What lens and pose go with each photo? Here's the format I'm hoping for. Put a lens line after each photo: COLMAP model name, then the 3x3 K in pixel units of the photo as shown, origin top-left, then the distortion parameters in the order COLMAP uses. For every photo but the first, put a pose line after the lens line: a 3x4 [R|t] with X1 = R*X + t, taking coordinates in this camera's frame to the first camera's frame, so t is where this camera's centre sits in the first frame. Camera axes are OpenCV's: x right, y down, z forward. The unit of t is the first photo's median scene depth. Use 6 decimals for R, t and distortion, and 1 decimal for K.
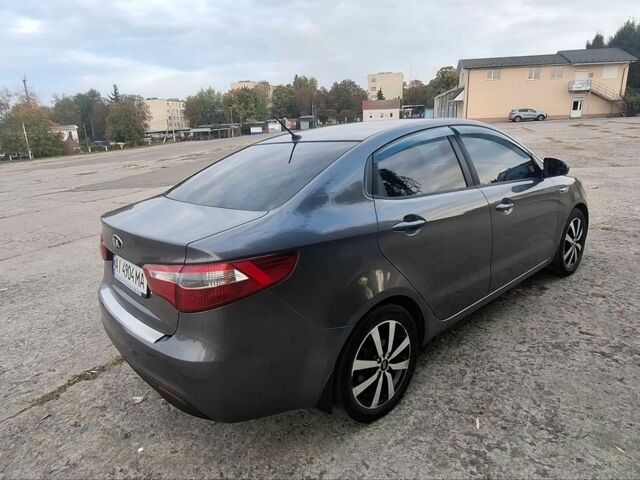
lens RADIAL K [[421.9, 0, 317.3], [0, 421.9, 237.0], [0, 0, 1]] dist [-0.004614, 0.002292]
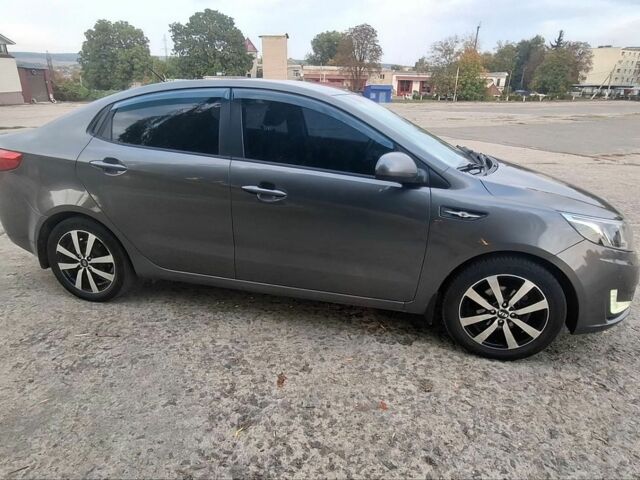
lens RADIAL K [[421.9, 0, 317.3], [0, 421.9, 237.0], [0, 0, 1]] dist [-0.004614, 0.002292]
pose [[0.569691, 0.347632, -0.744718, 0.071768], [-0.263754, 0.935540, 0.234942, -0.013097], [0.778387, 0.062578, 0.624658, 0.034196]]
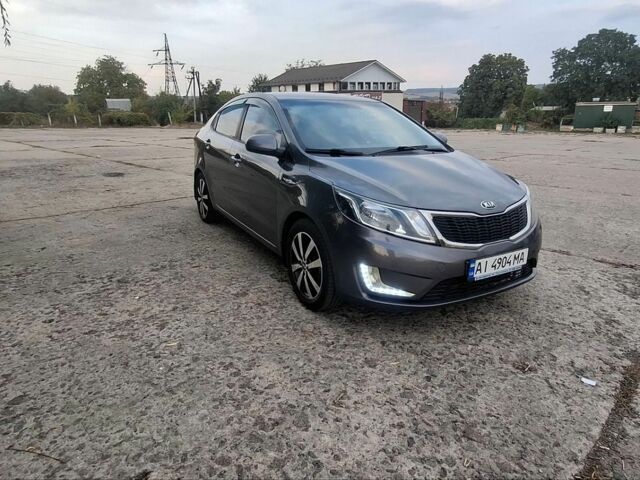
lens RADIAL K [[421.9, 0, 317.3], [0, 421.9, 237.0], [0, 0, 1]] dist [-0.004614, 0.002292]
pose [[-0.229706, 0.339120, -0.912268, 0.105921], [-0.234209, 0.890526, 0.390011, -0.027524], [0.944659, 0.303249, -0.125134, 0.092151]]
